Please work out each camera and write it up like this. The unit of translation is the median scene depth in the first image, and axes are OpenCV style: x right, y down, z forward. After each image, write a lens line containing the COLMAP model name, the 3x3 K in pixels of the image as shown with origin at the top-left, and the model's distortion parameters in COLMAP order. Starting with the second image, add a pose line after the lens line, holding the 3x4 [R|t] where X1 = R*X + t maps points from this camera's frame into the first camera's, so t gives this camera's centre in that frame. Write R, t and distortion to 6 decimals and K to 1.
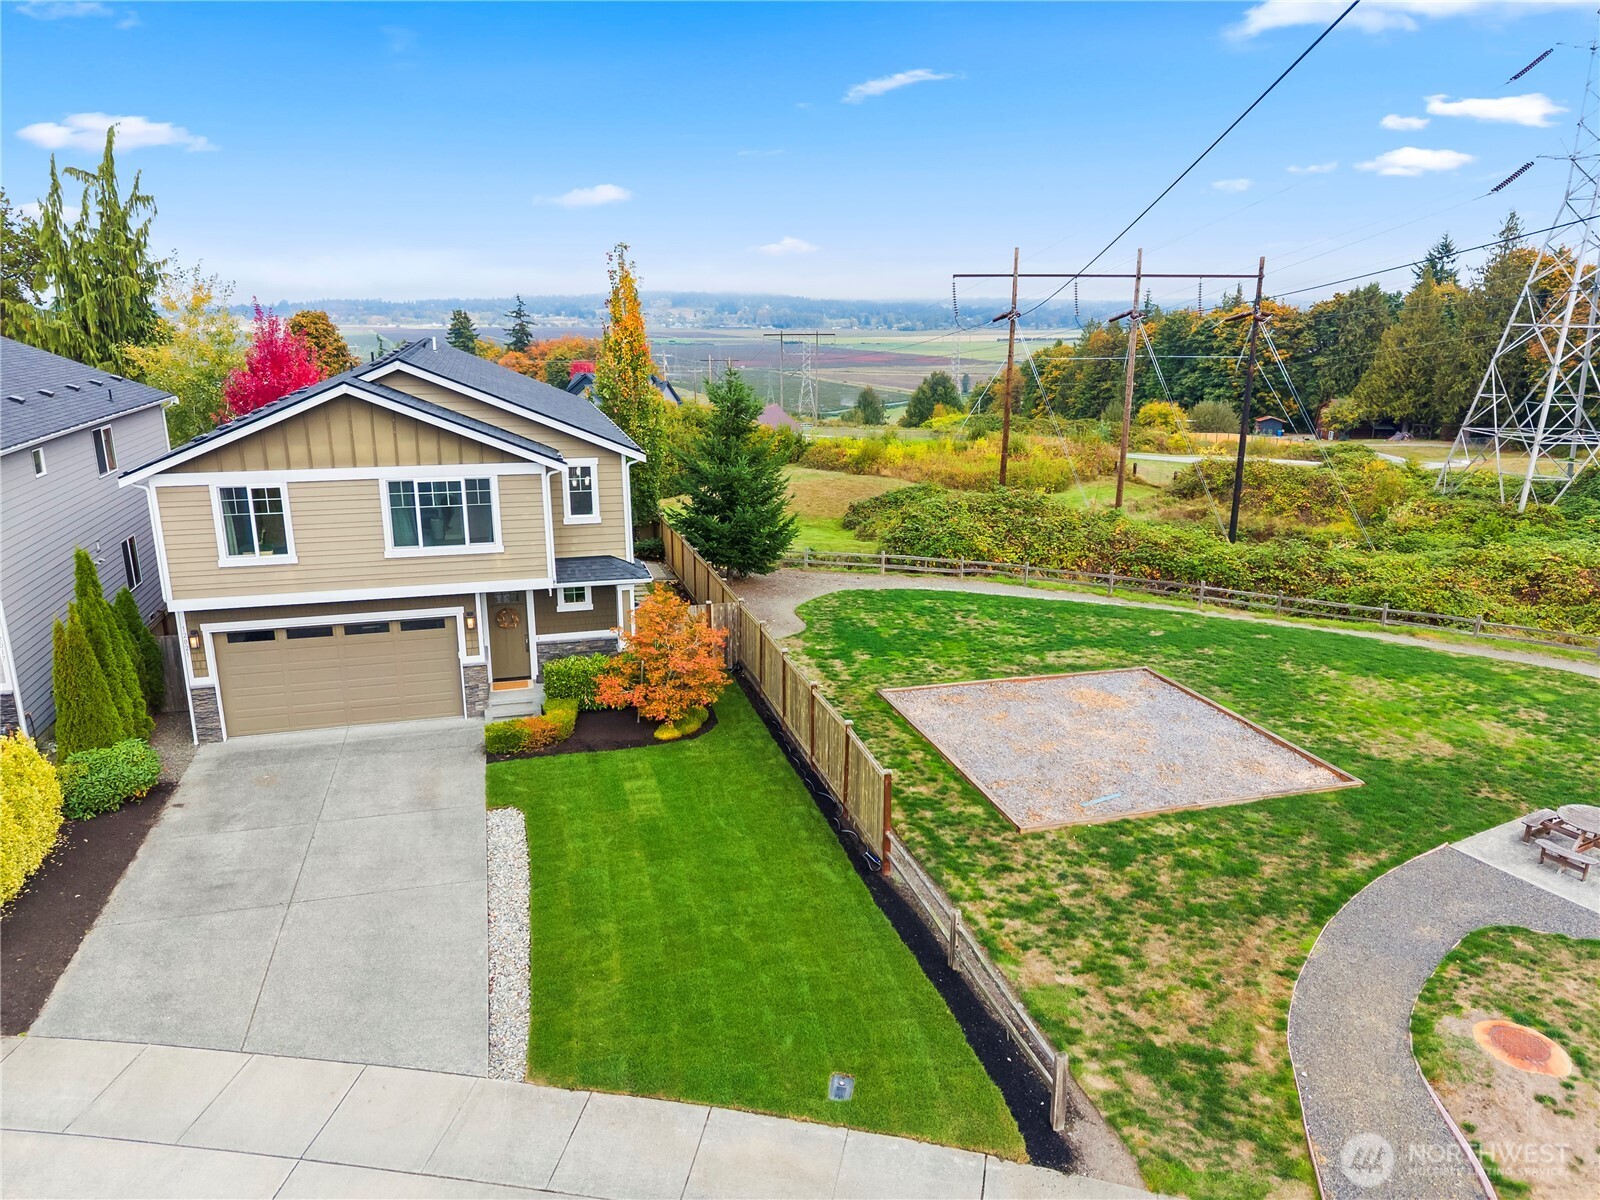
lens RADIAL K [[1077.2, 0, 800.0], [0, 1077.2, 600.0], [0, 0, 1]] dist [0.037051, -0.047408]
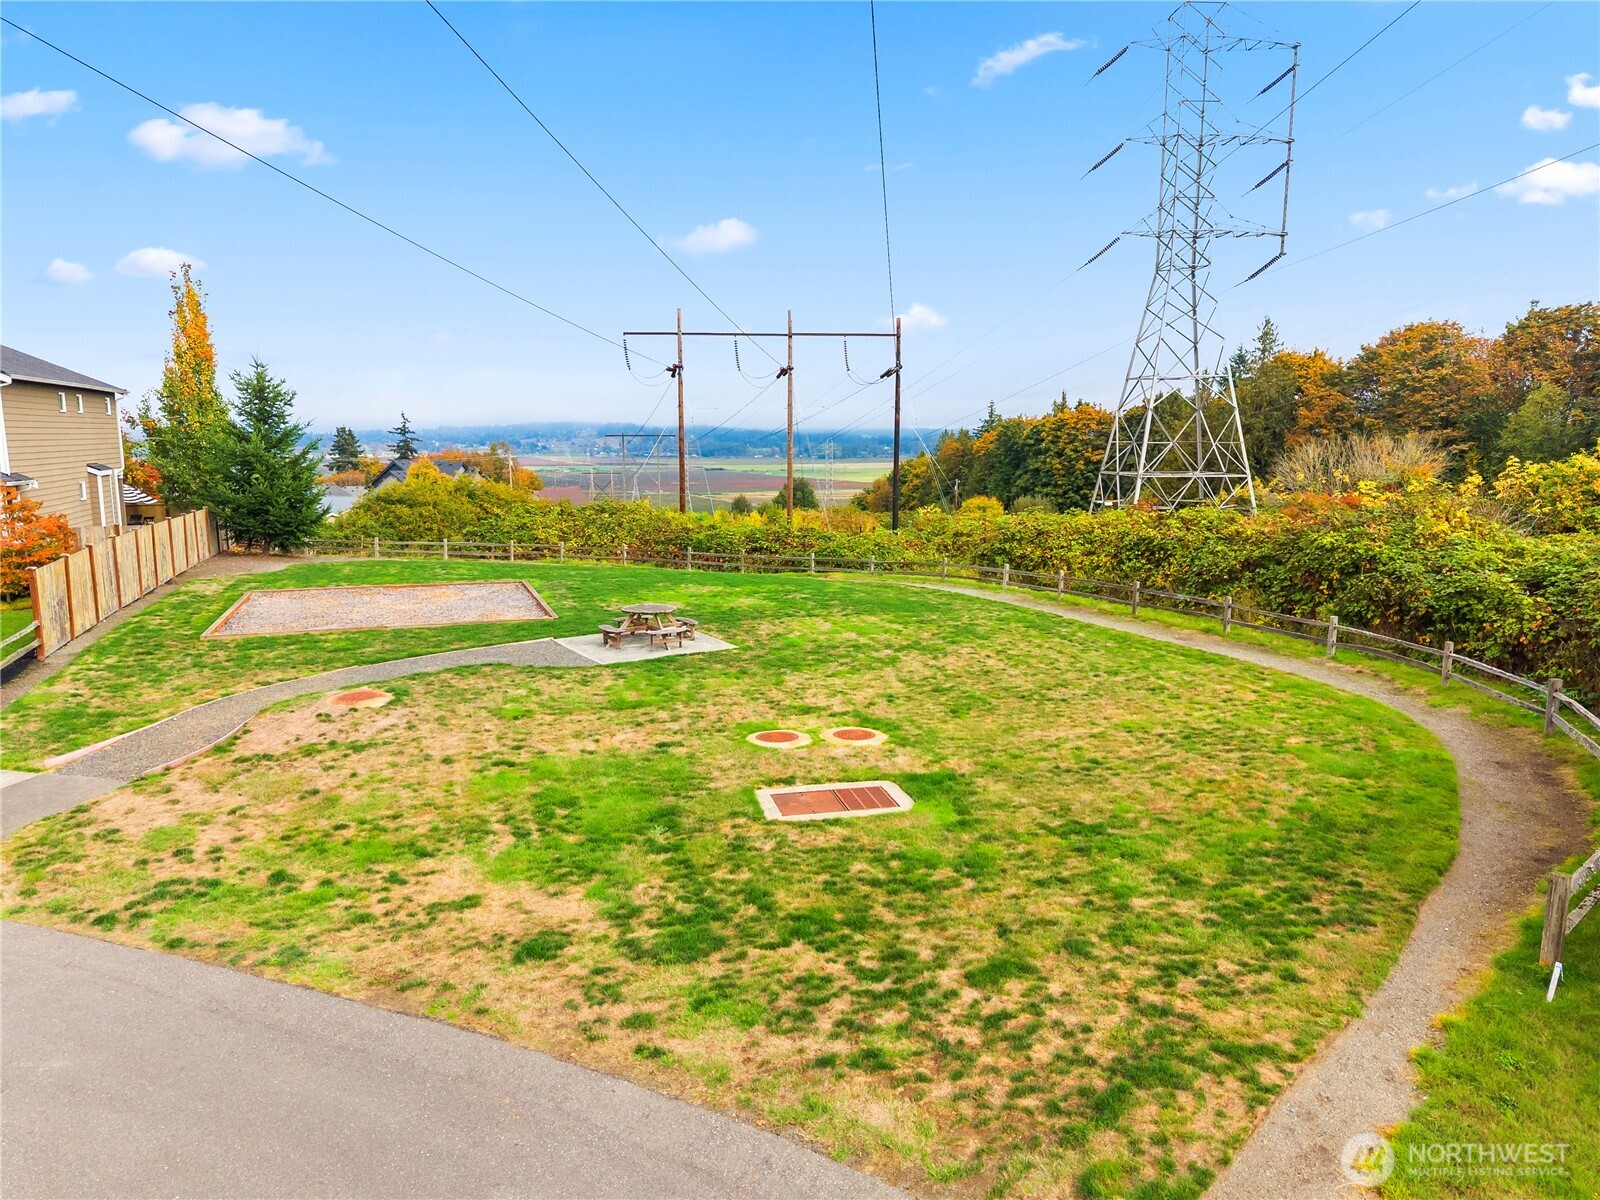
lens RADIAL K [[1077.2, 0, 800.0], [0, 1077.2, 600.0], [0, 0, 1]] dist [0.037051, -0.047408]
pose [[0.997746, -0.014069, 0.065620, 0.658270], [0.021506, 0.993243, -0.114046, 0.269136], [-0.063572, 0.115200, 0.991306, -0.198642]]
